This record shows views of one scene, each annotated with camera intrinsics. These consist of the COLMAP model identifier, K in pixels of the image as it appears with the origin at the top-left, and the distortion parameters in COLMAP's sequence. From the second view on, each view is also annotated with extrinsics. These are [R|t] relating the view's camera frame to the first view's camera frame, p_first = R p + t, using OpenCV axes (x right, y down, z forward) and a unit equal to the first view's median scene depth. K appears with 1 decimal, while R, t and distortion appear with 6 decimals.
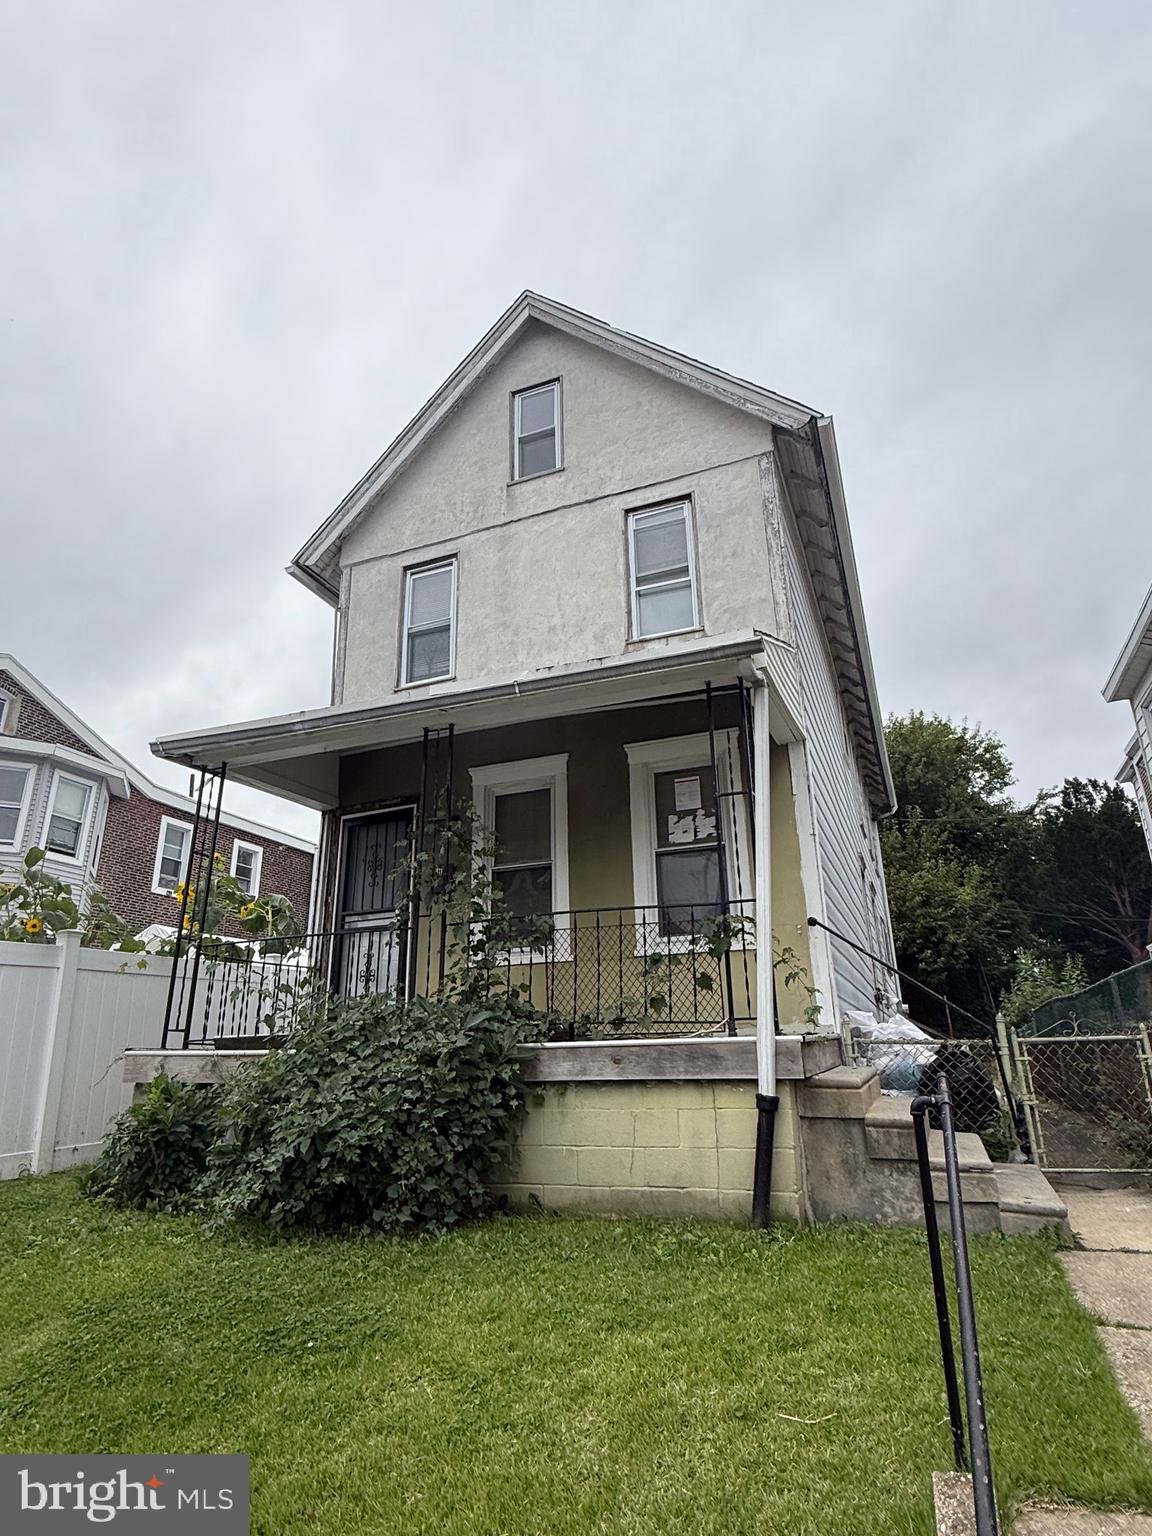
lens RADIAL K [[856.8, 0, 575.2], [0, 856.8, 766.6], [0, 0, 1]] dist [0.002285, 0.001194]
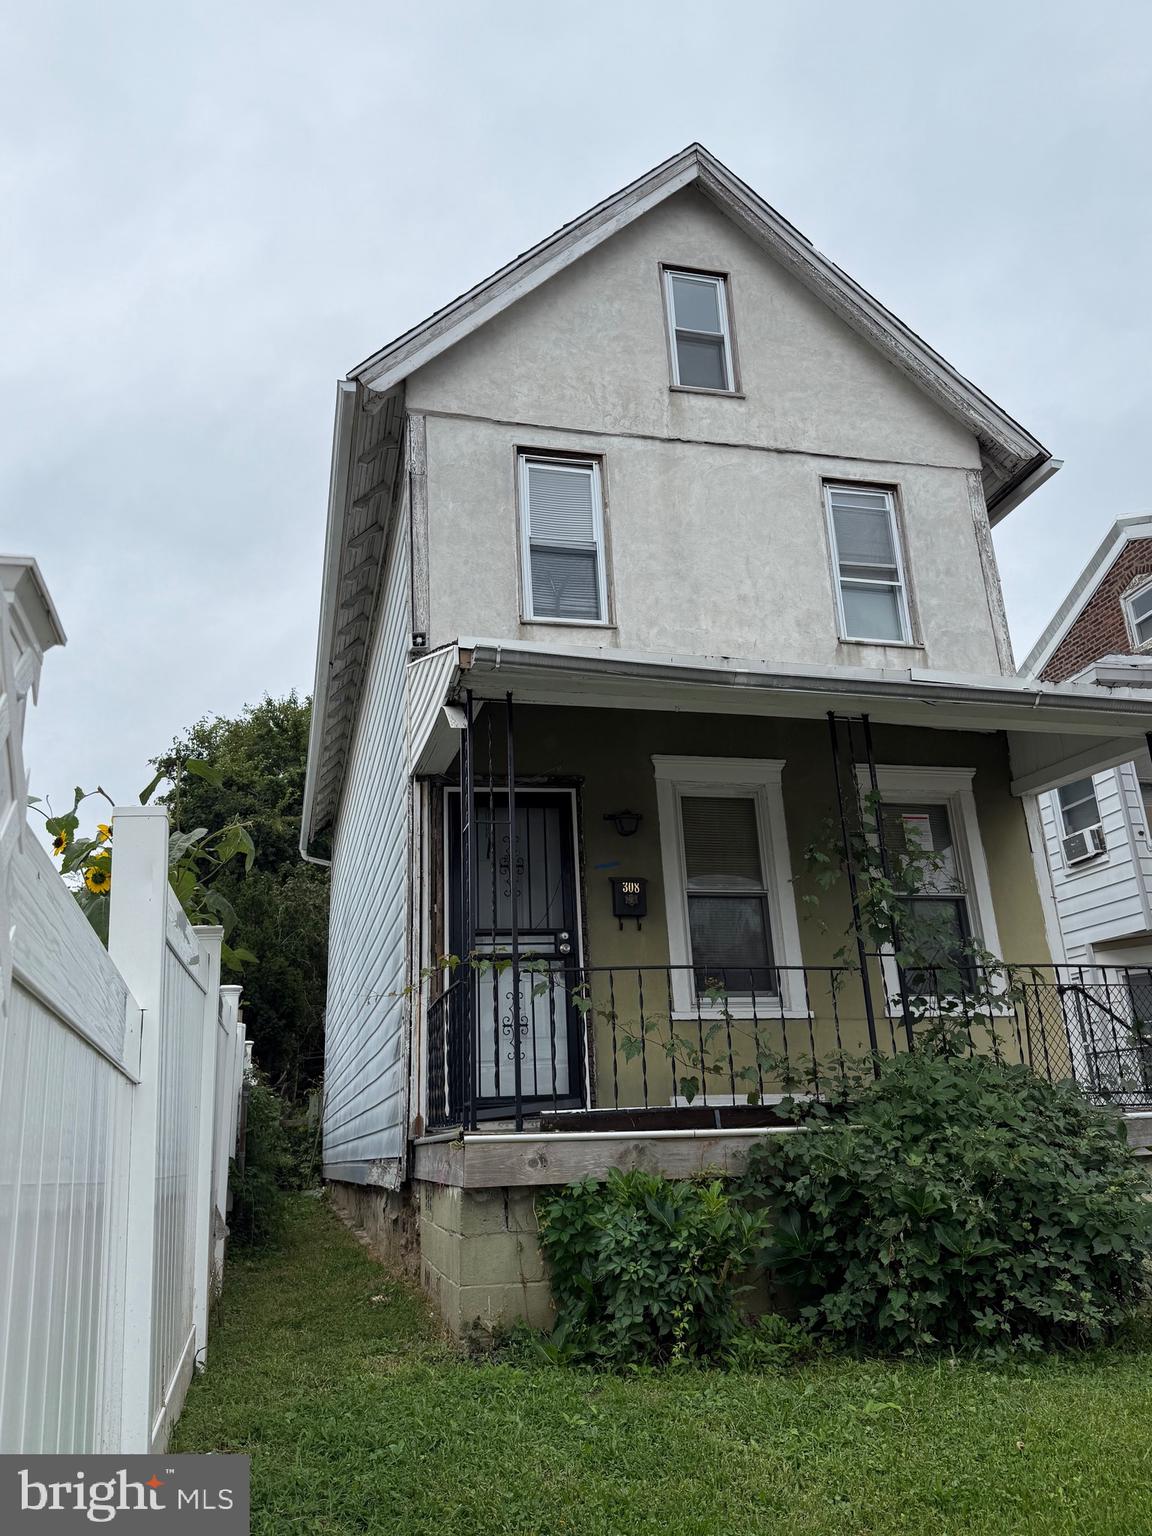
lens RADIAL K [[1127.8, 0, 572.8], [0, 1127.8, 773.1], [0, 0, 1]] dist [0.068114, -0.011968]
pose [[0.807892, 0.162759, 0.566410, -0.708370], [-0.165466, 0.985092, -0.047057, 0.073014], [-0.565625, -0.055705, 0.822779, 0.214632]]
